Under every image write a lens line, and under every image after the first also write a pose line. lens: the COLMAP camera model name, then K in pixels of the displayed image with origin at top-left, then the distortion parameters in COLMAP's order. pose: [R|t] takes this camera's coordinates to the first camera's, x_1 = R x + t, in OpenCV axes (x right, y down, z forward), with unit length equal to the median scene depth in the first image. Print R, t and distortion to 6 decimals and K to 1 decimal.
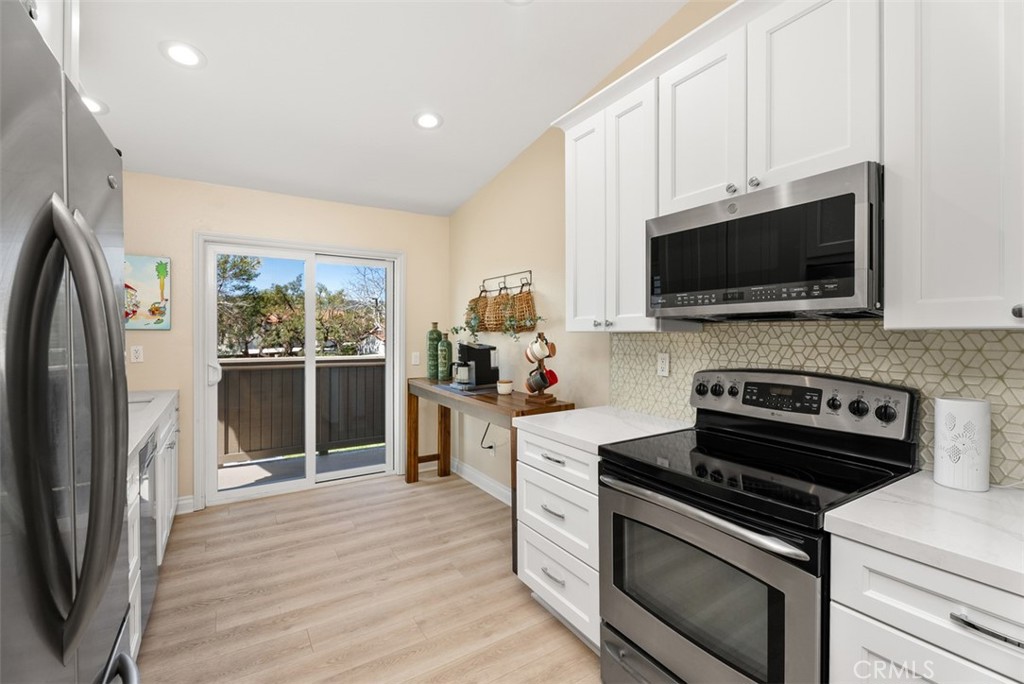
lens RADIAL K [[457.7, 0, 514.8], [0, 457.7, 337.4], [0, 0, 1]] dist [-0.001407, -0.000549]
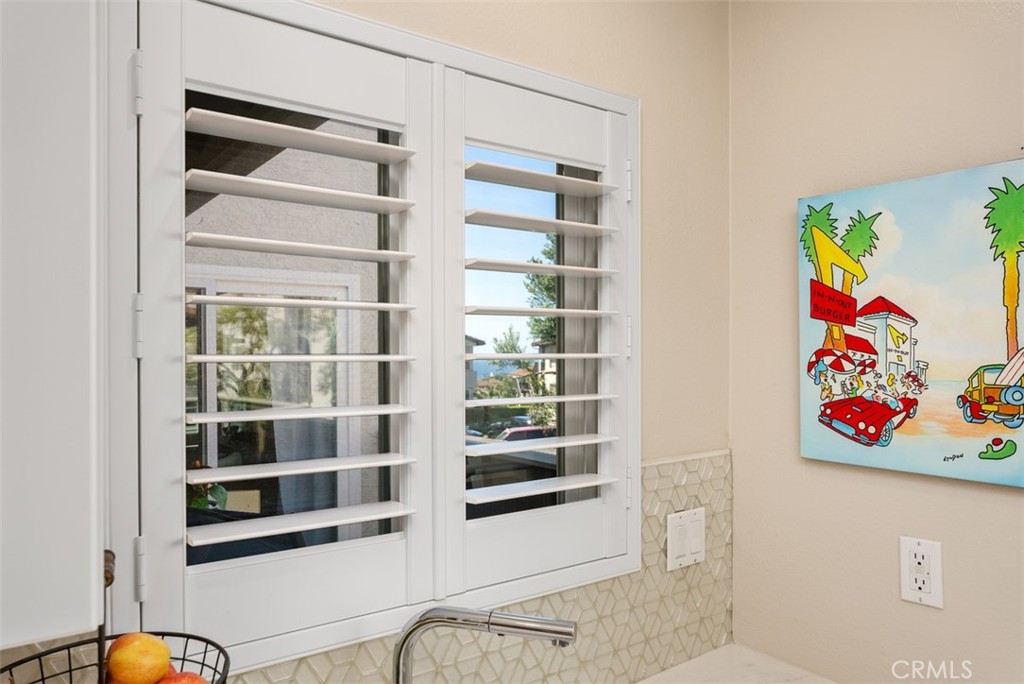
lens RADIAL K [[696.2, 0, 512.4], [0, 696.2, 356.9], [0, 0, 1]] dist [-0.001905, -0.000742]
pose [[0.061533, 0.003684, -0.998098, -0.567466], [-0.005631, 0.999979, 0.003344, -0.100425], [0.998089, 0.005415, 0.061553, 0.928296]]
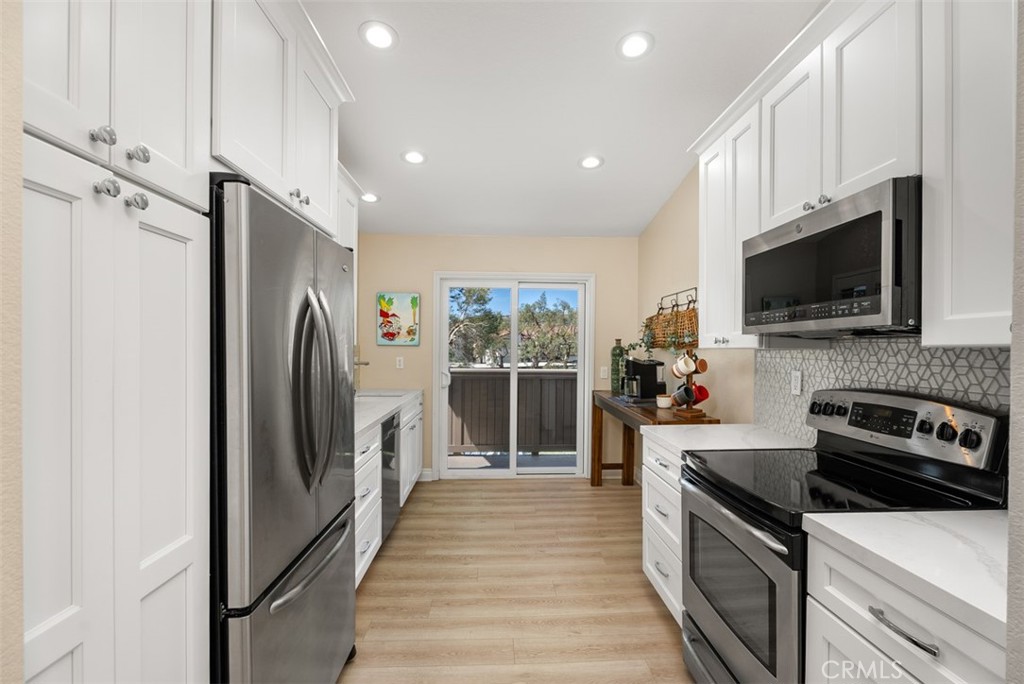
lens RADIAL K [[482.1, 0, 514.2], [0, 482.1, 352.7], [0, 0, 1]] dist [-0.024619, 0.000193]
pose [[0.868149, 0.008826, -0.496225, 0.269272], [-0.009925, 0.999951, 0.000421, 0.001437], [0.496204, 0.004560, 0.868194, -0.143244]]
